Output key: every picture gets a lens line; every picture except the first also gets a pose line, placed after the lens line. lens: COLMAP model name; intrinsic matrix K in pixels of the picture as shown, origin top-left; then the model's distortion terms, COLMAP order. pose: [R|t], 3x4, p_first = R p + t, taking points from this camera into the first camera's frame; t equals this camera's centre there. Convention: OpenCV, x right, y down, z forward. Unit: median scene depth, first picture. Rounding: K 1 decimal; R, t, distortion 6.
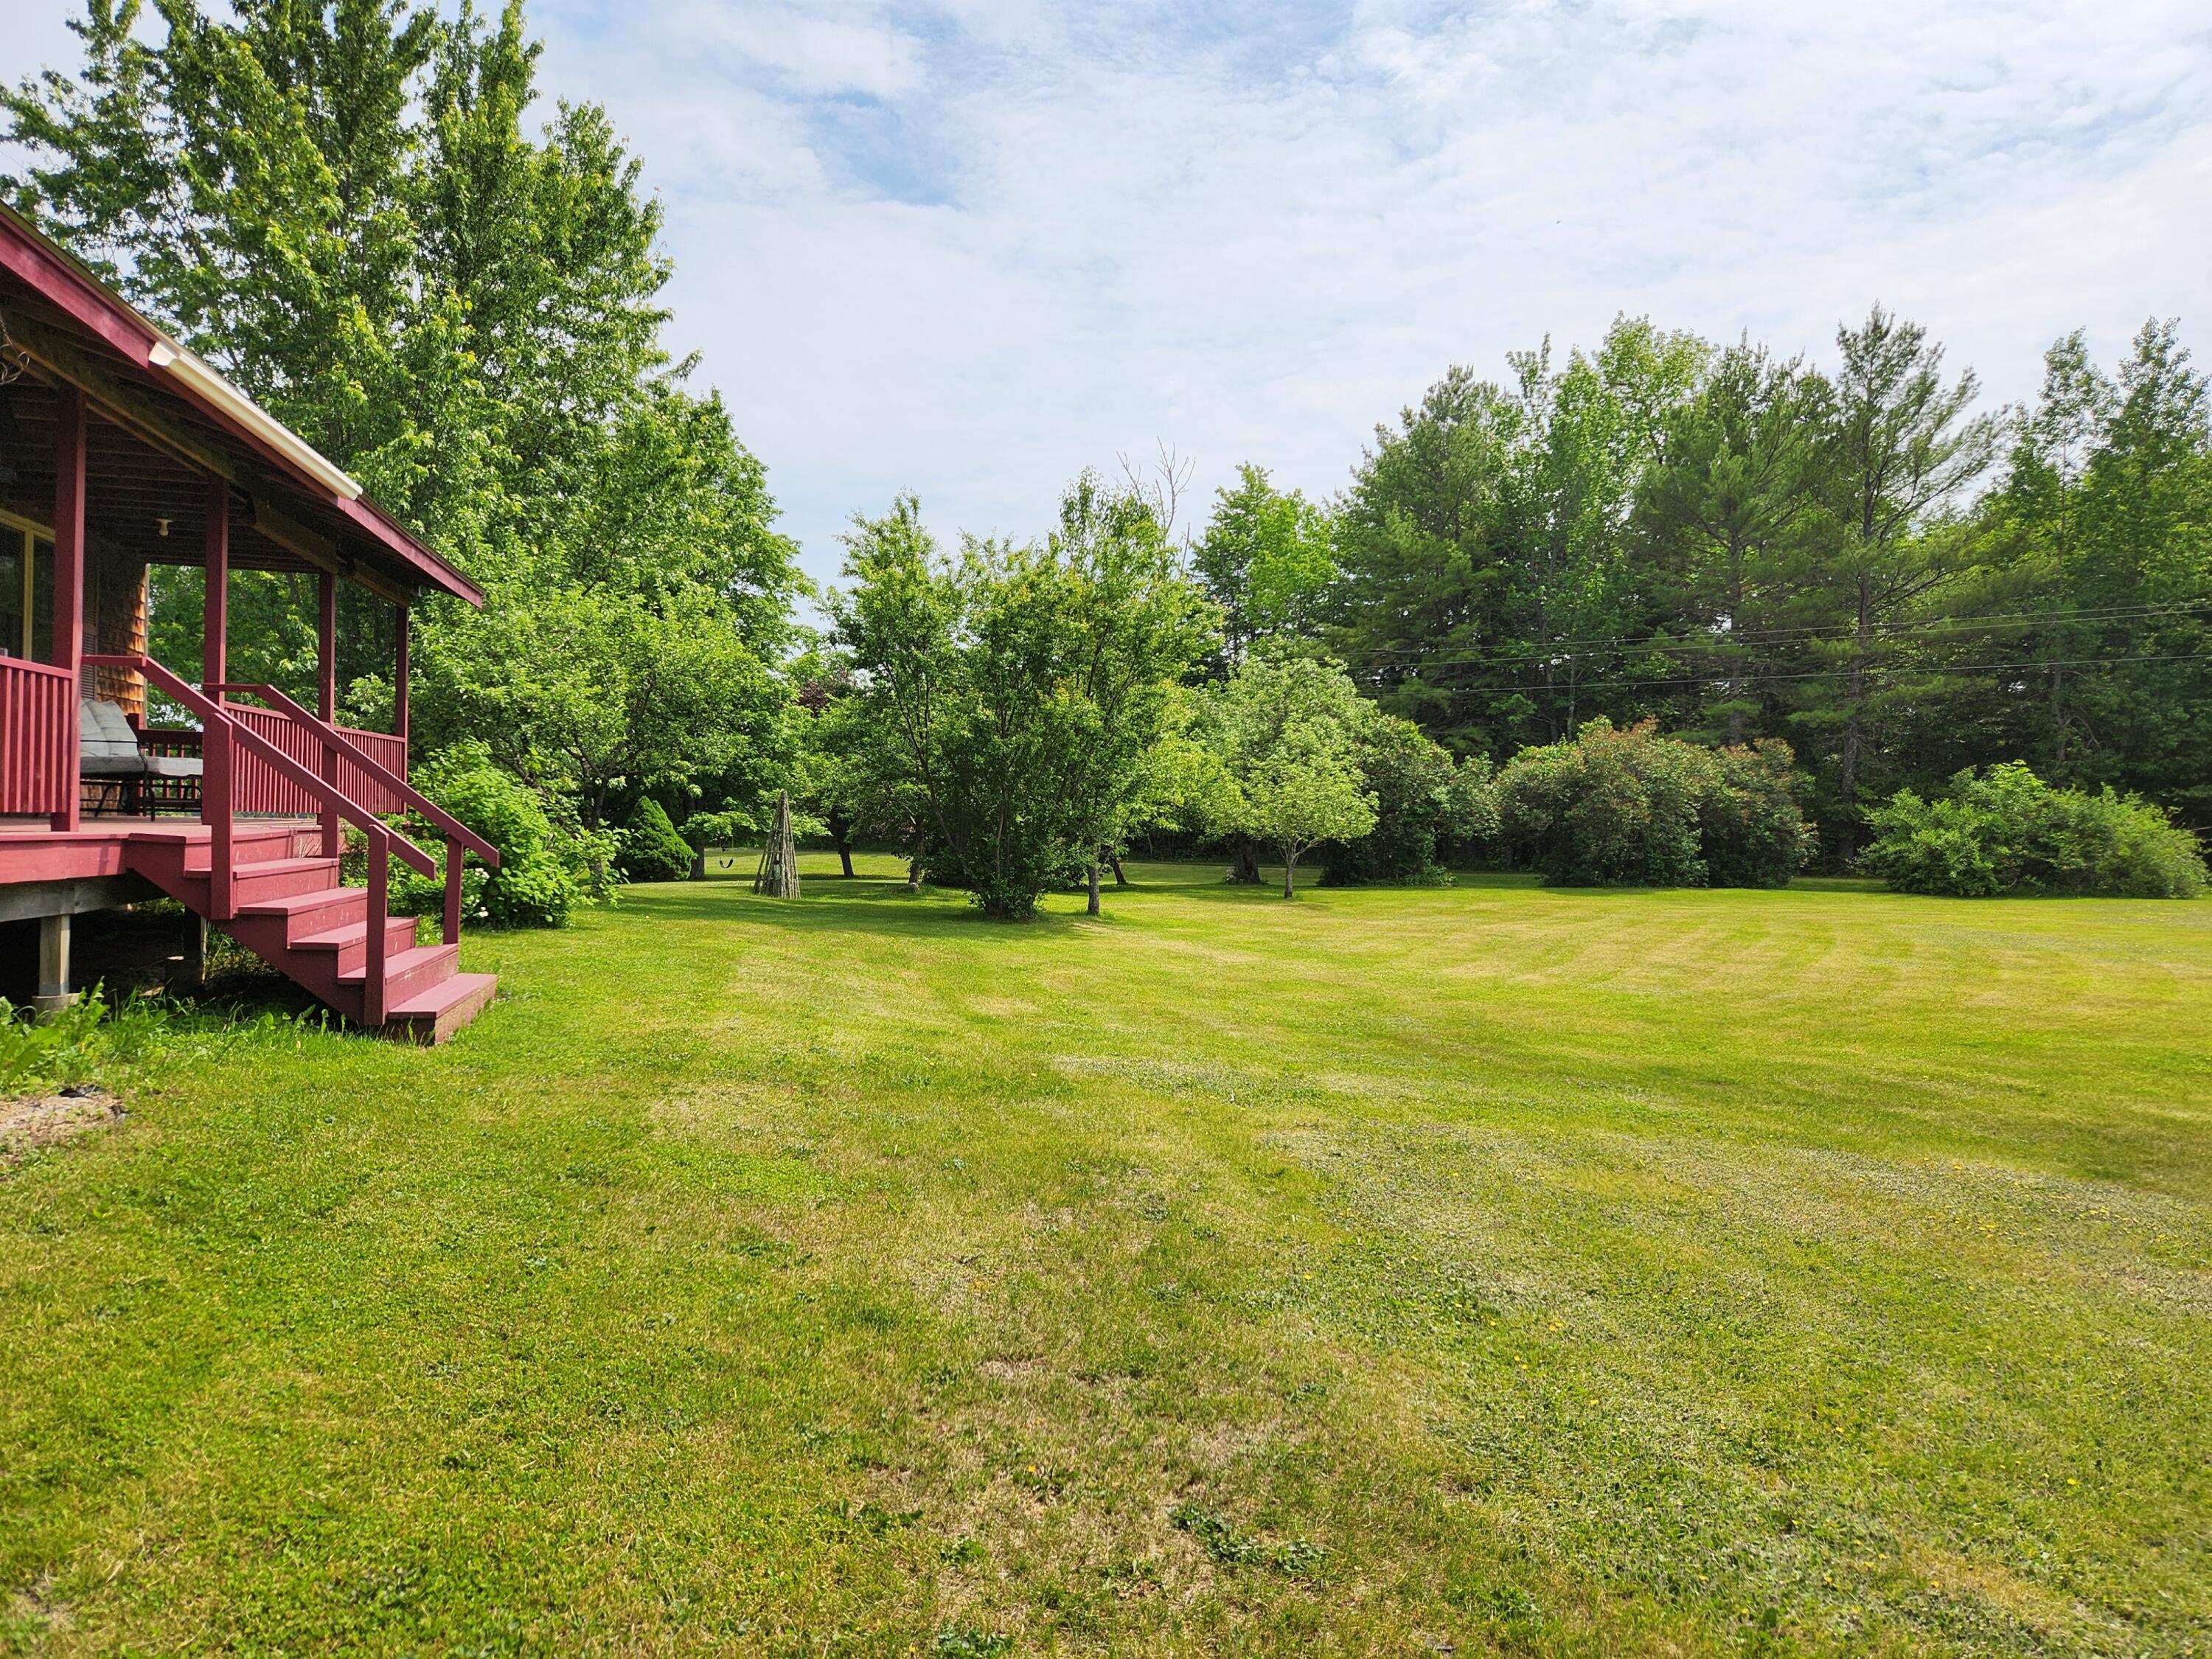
lens RADIAL K [[1498.6, 0, 1104.5], [0, 1498.6, 828.2], [0, 0, 1]] dist [0.066779, -0.048461]
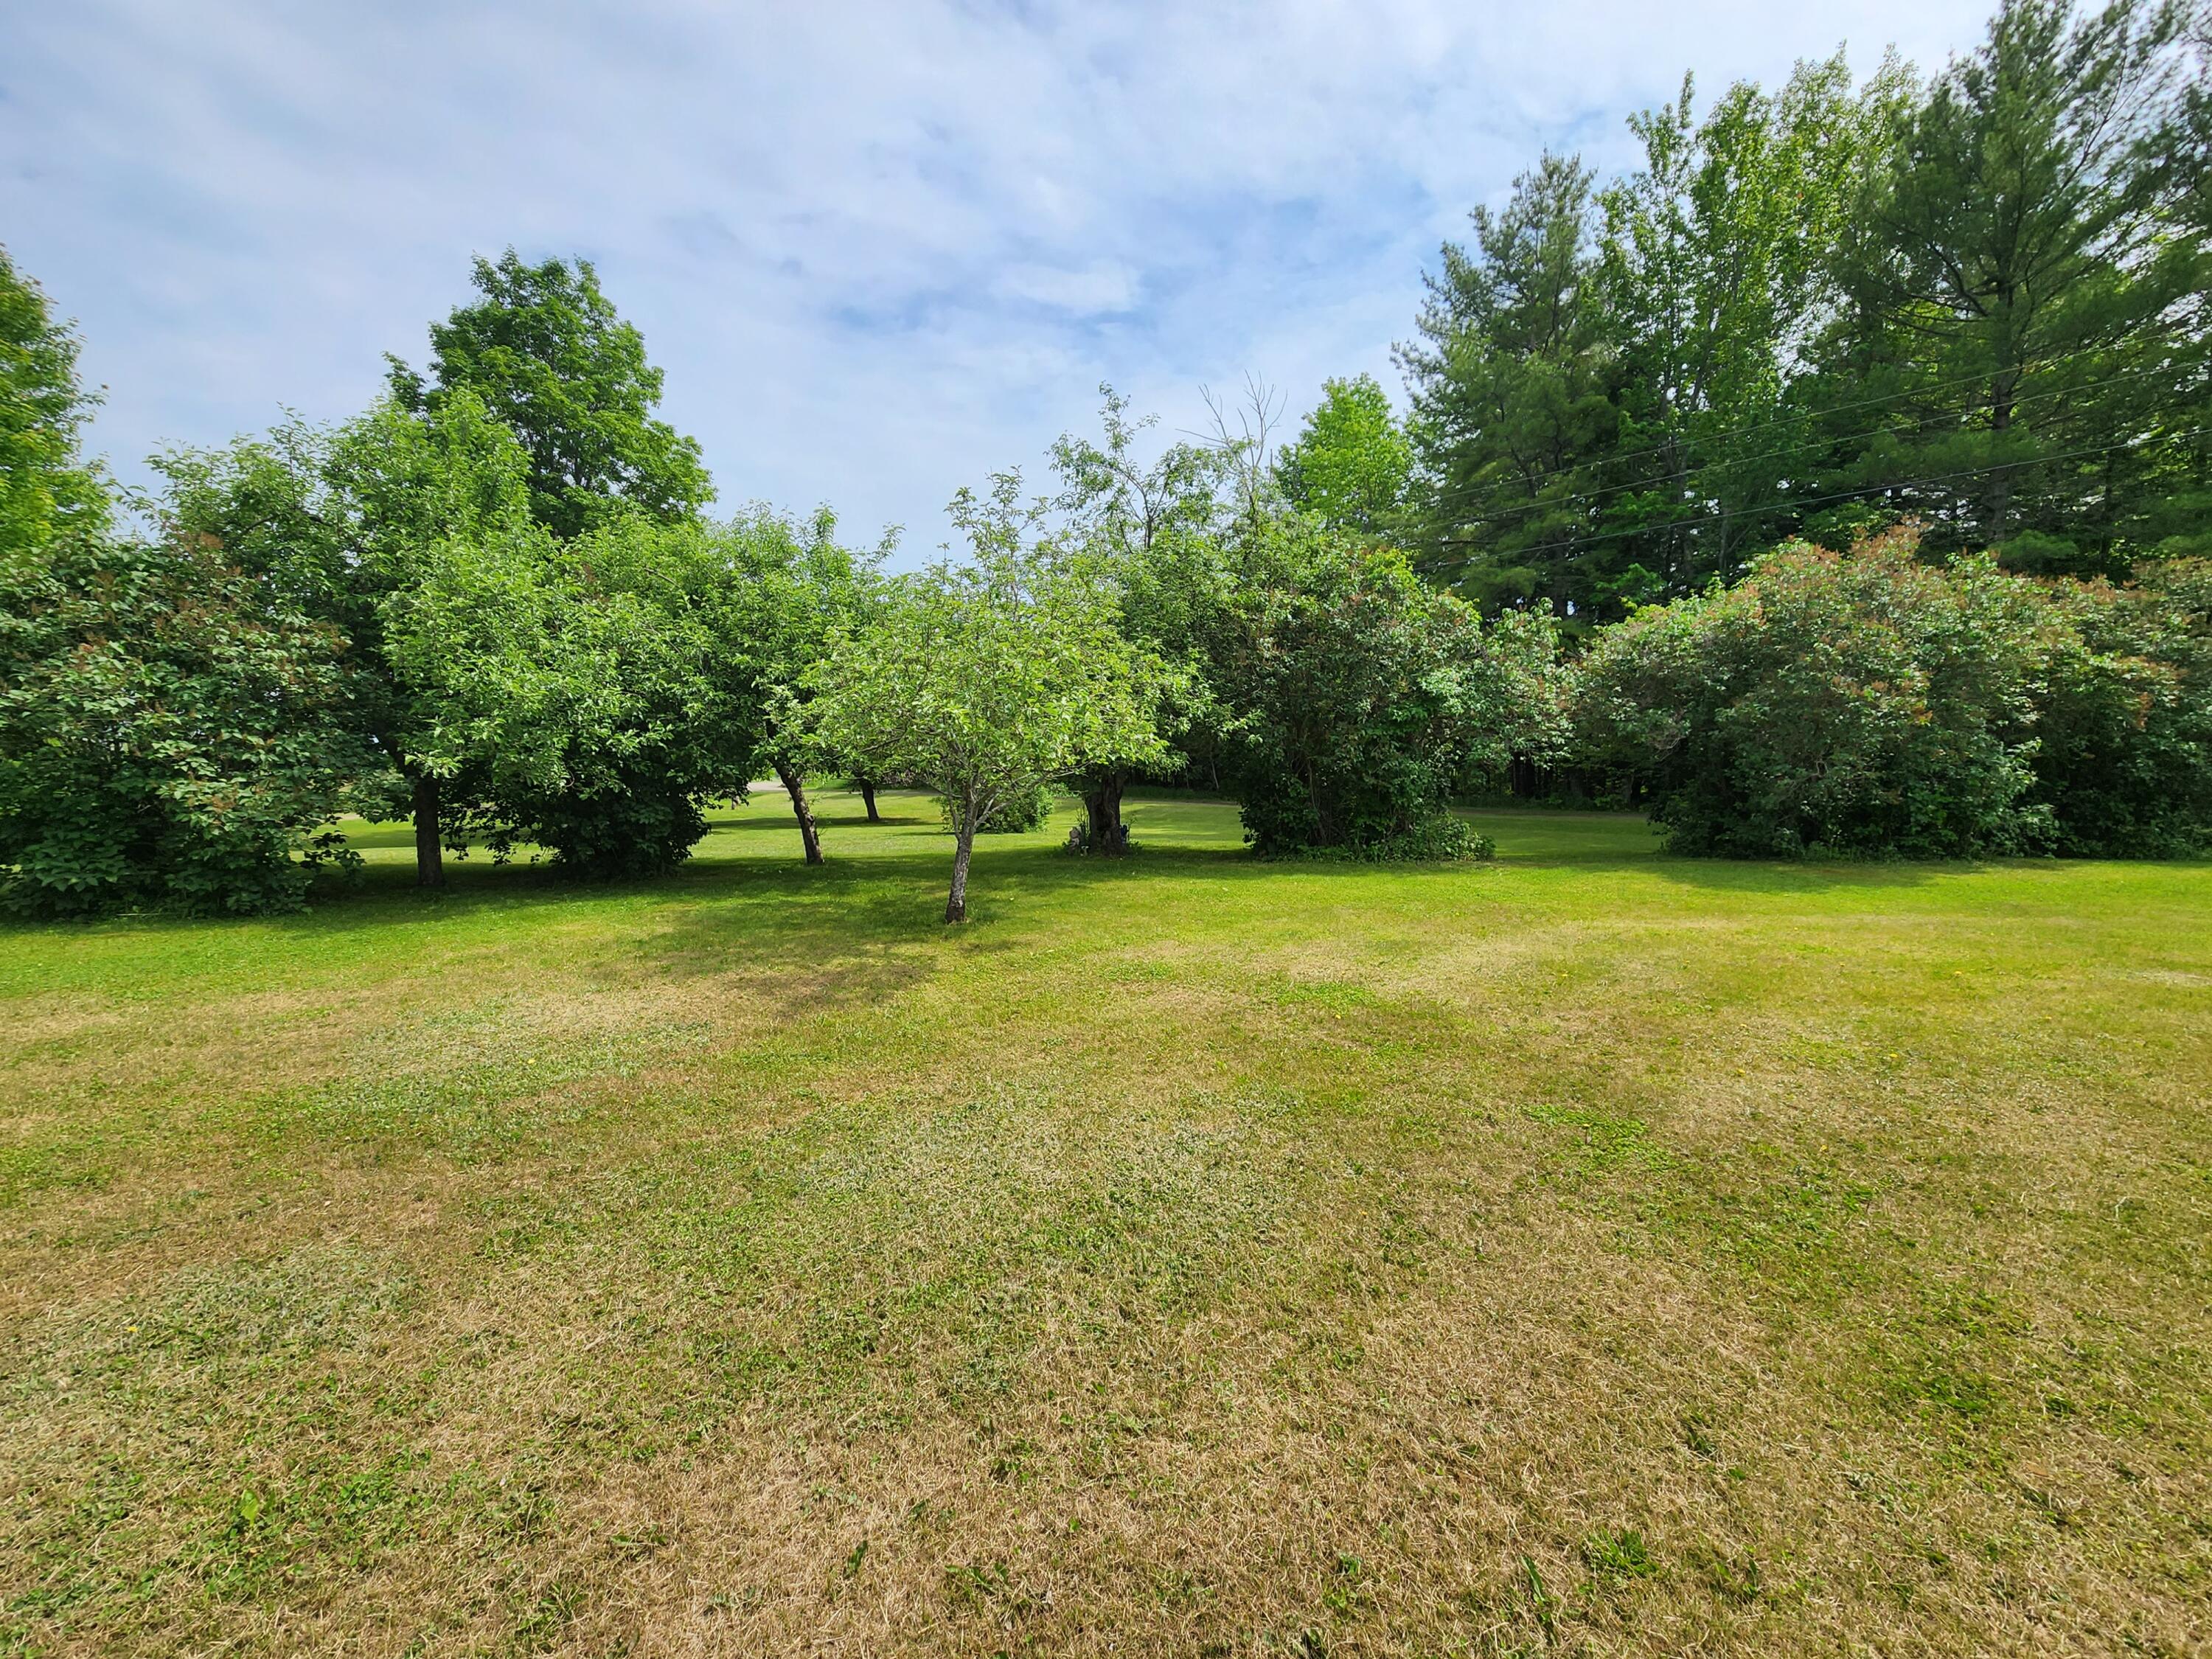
lens RADIAL K [[889.4, 0, 1113.1], [0, 889.4, 826.6], [0, 0, 1]] dist [-0.004093, -0.000716]
pose [[0.959194, -0.000740, -0.282749, 0.189149], [0.018307, 0.998061, 0.059489, 0.006096], [0.282157, -0.062238, 0.957347, 0.635094]]
